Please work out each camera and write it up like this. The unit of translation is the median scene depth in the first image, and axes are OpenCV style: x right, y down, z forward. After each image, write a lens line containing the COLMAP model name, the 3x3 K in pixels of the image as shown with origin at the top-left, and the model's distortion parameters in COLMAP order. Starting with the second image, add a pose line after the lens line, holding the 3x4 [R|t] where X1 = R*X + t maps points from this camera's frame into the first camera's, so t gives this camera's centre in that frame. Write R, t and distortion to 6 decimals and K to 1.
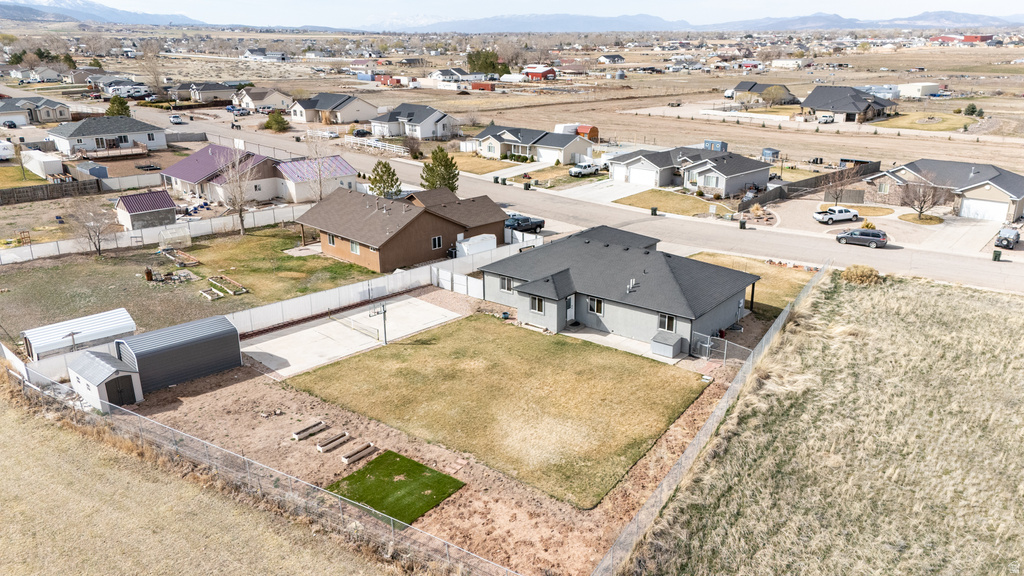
lens RADIAL K [[746.0, 0, 518.0], [0, 746.0, 289.1], [0, 0, 1]] dist [0.092909, -0.101117]
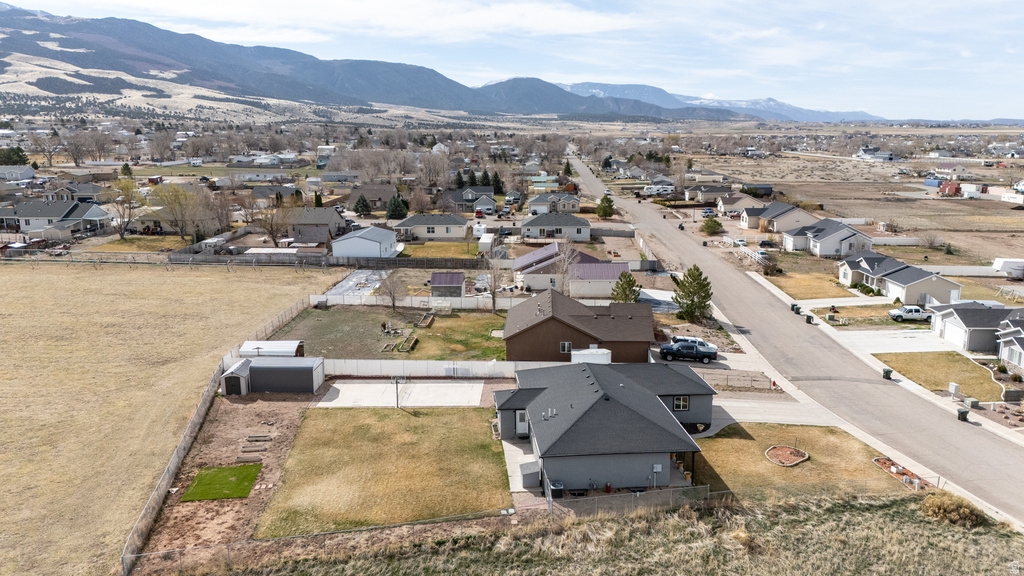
lens RADIAL K [[746.0, 0, 518.0], [0, 746.0, 289.1], [0, 0, 1]] dist [0.092909, -0.101117]
pose [[0.689937, 0.149741, -0.708212, 0.714552], [-0.231162, 0.972719, -0.019529, -0.124210], [0.685967, 0.177185, 0.705730, 0.153708]]
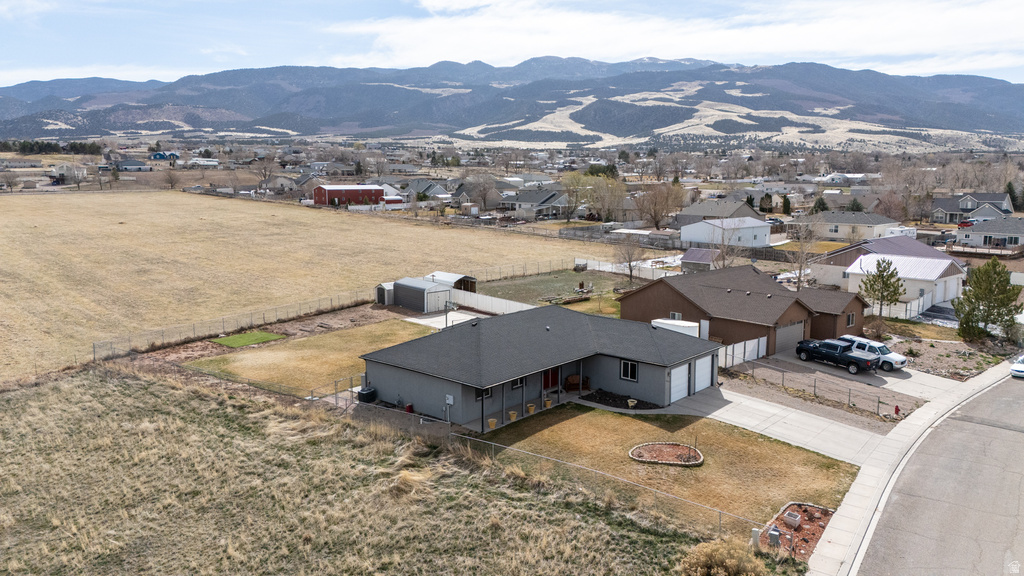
lens RADIAL K [[746.0, 0, 518.0], [0, 746.0, 289.1], [0, 0, 1]] dist [0.092909, -0.101117]
pose [[-0.055882, 0.160311, -0.985483, 0.931225], [-0.318395, 0.932632, 0.169769, -0.219082], [0.946309, 0.323260, -0.001075, 0.911005]]
